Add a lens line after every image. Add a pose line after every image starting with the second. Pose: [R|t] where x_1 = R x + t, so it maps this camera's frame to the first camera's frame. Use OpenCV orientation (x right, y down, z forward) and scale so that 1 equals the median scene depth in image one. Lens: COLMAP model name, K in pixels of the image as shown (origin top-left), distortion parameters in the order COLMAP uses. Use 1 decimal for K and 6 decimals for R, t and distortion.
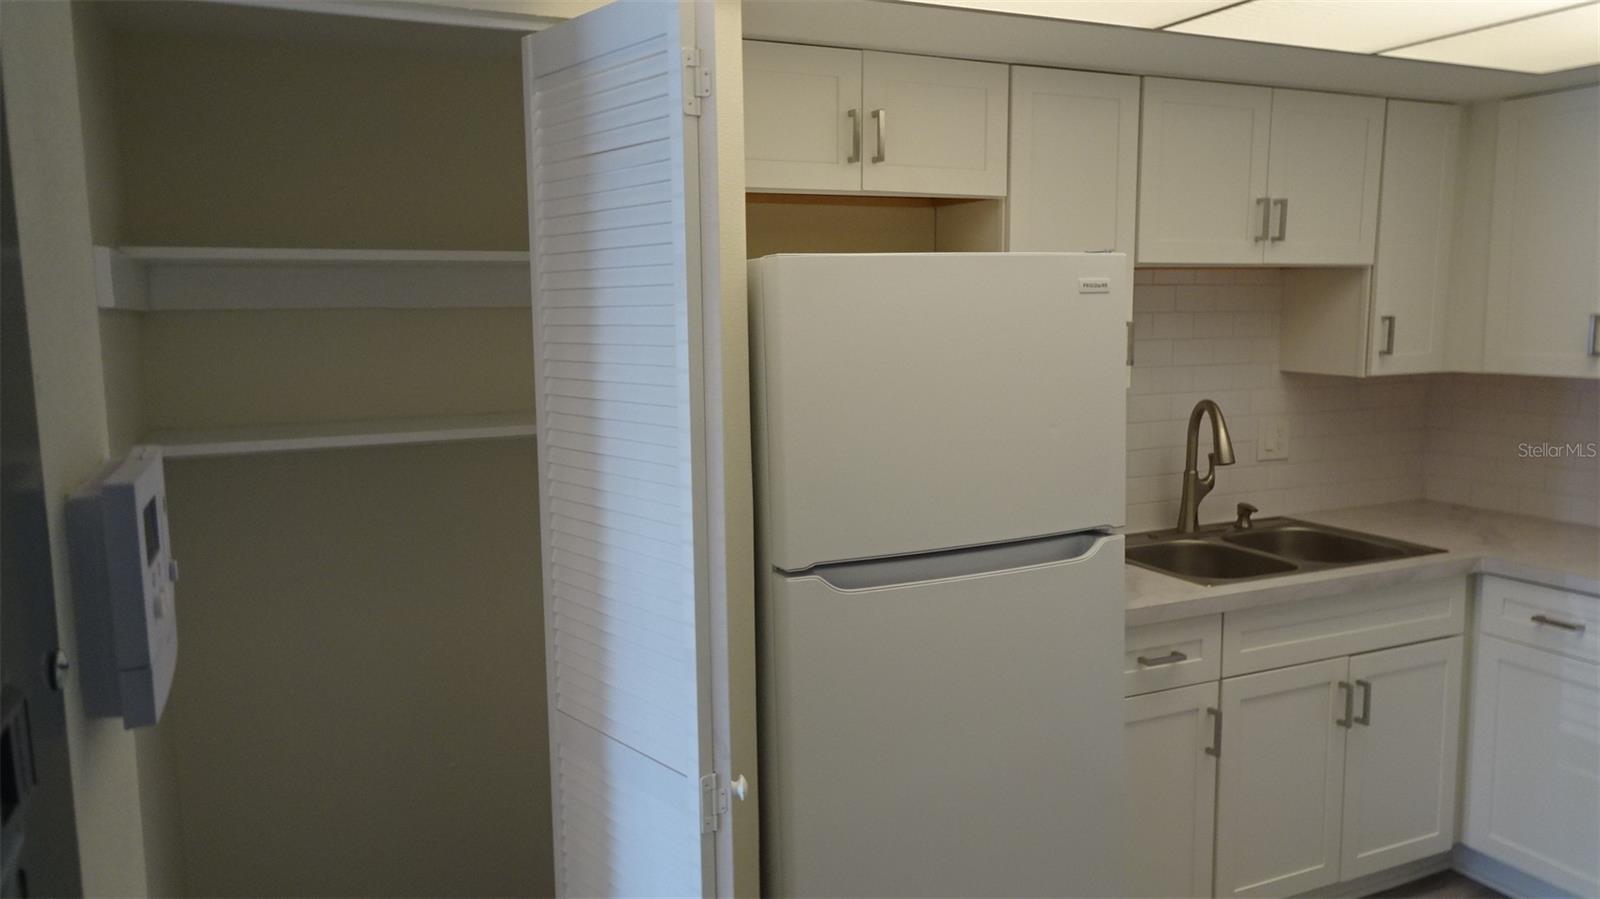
lens RADIAL K [[1148.4, 0, 804.5], [0, 1148.4, 444.4], [0, 0, 1]] dist [0.014227, 0.000630]
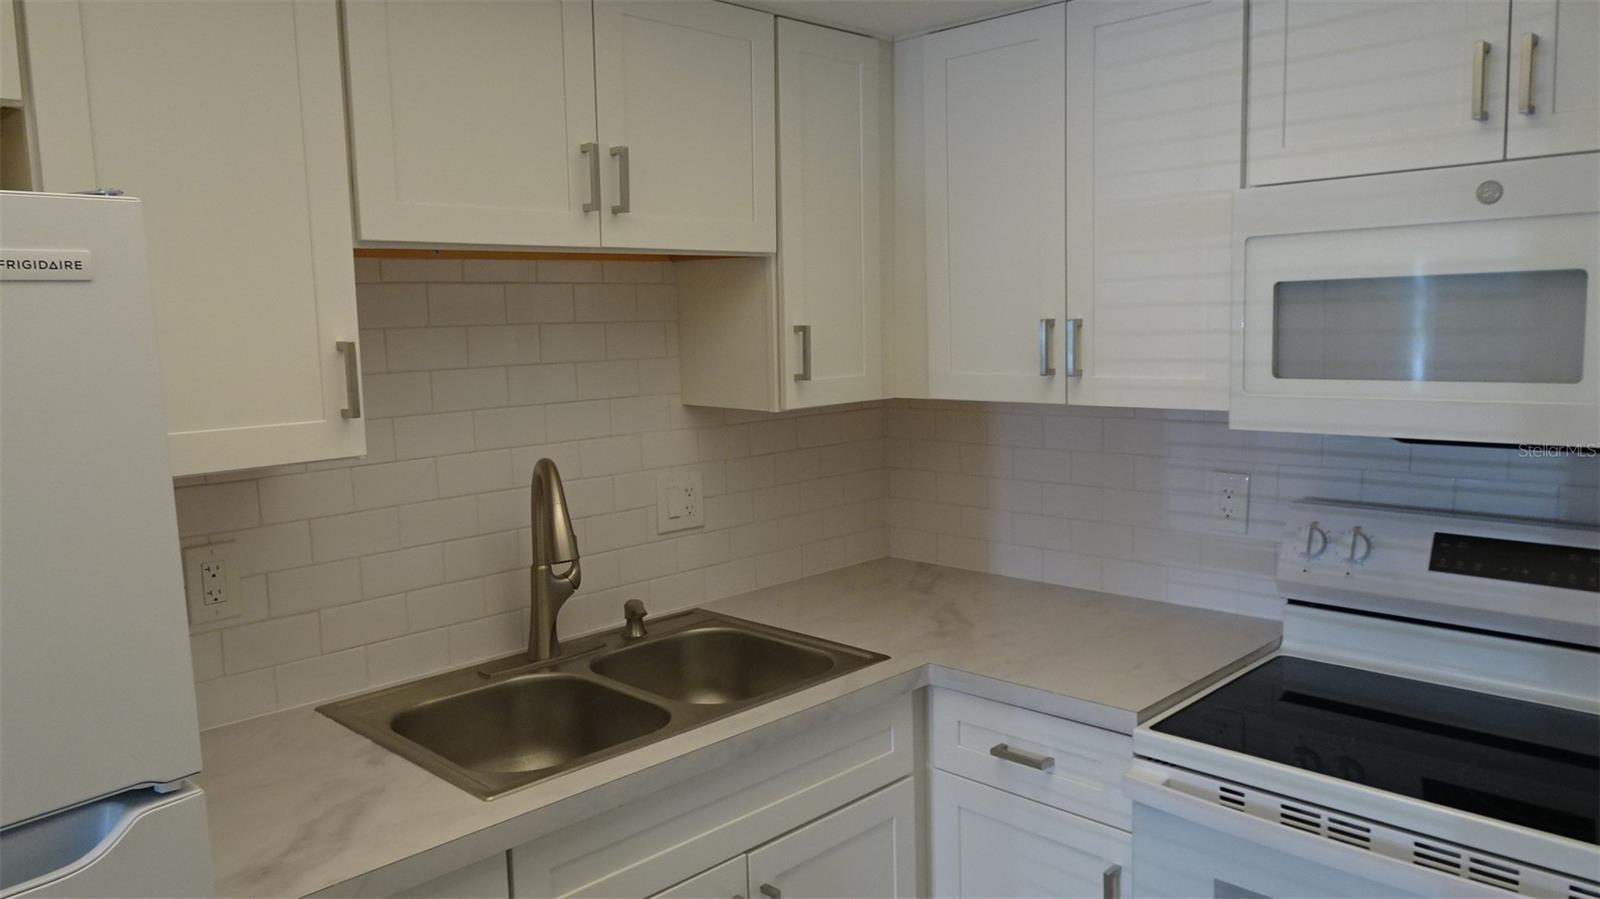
lens RADIAL K [[1148.4, 0, 800.6], [0, 1148.4, 449.6], [0, 0, 1]] dist [0.014227, 0.000630]
pose [[0.938033, -0.054387, 0.342251, 0.279828], [0.058106, 0.998310, -0.000616, -0.037532], [-0.341639, 0.020464, 0.939608, 0.363420]]
